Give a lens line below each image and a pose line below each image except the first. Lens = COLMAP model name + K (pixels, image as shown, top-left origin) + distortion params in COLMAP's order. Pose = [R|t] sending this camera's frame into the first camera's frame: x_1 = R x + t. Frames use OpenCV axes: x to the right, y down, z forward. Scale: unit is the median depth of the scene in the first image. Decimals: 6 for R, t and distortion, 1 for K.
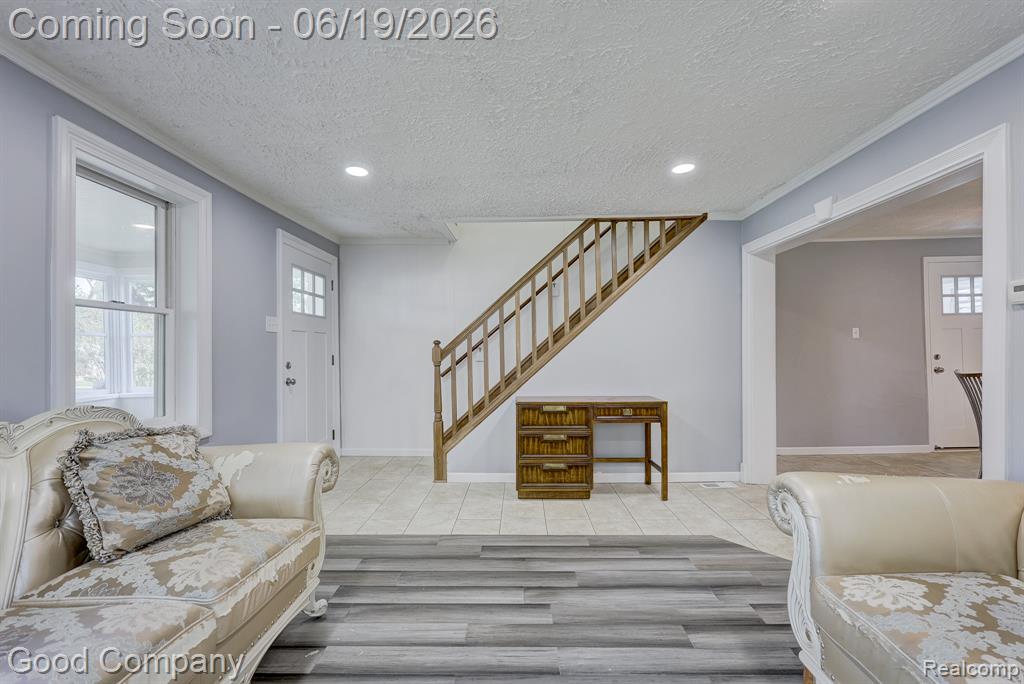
lens RADIAL K [[426.2, 0, 512.5], [0, 426.2, 345.5], [0, 0, 1]] dist [-0.004506, -0.000380]
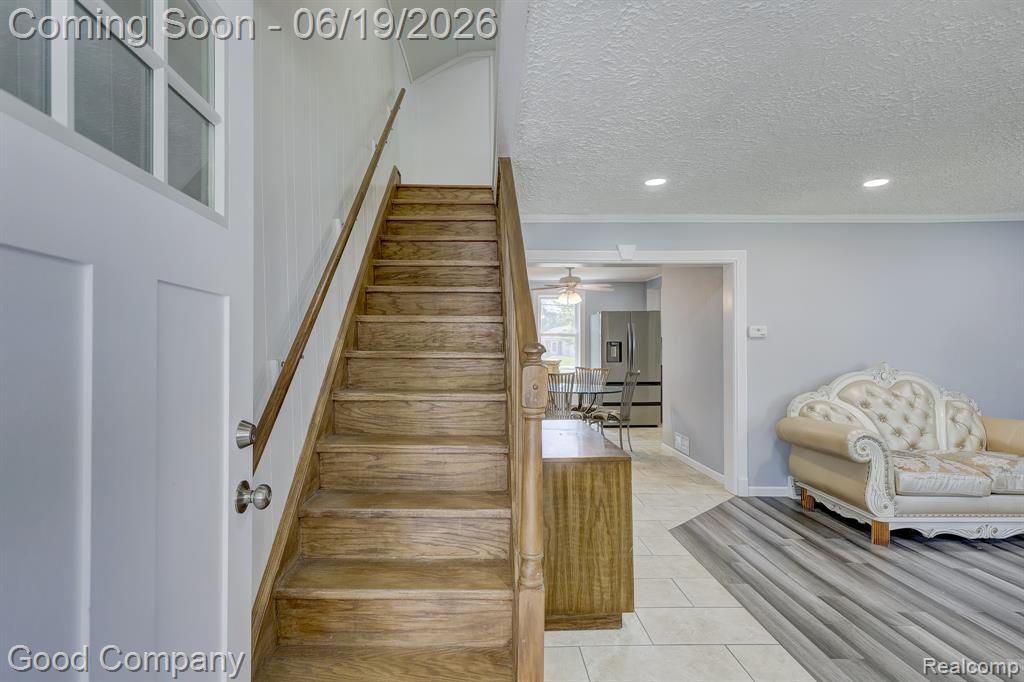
lens RADIAL K [[496.6, 0, 505.6], [0, 496.6, 339.6], [0, 0, 1]] dist [-0.000371, -0.000114]
pose [[-0.025419, 0.015117, 0.999563, -1.036548], [-0.005773, 0.999867, -0.015269, -0.031206], [-0.999660, -0.006159, -0.025329, 1.858928]]
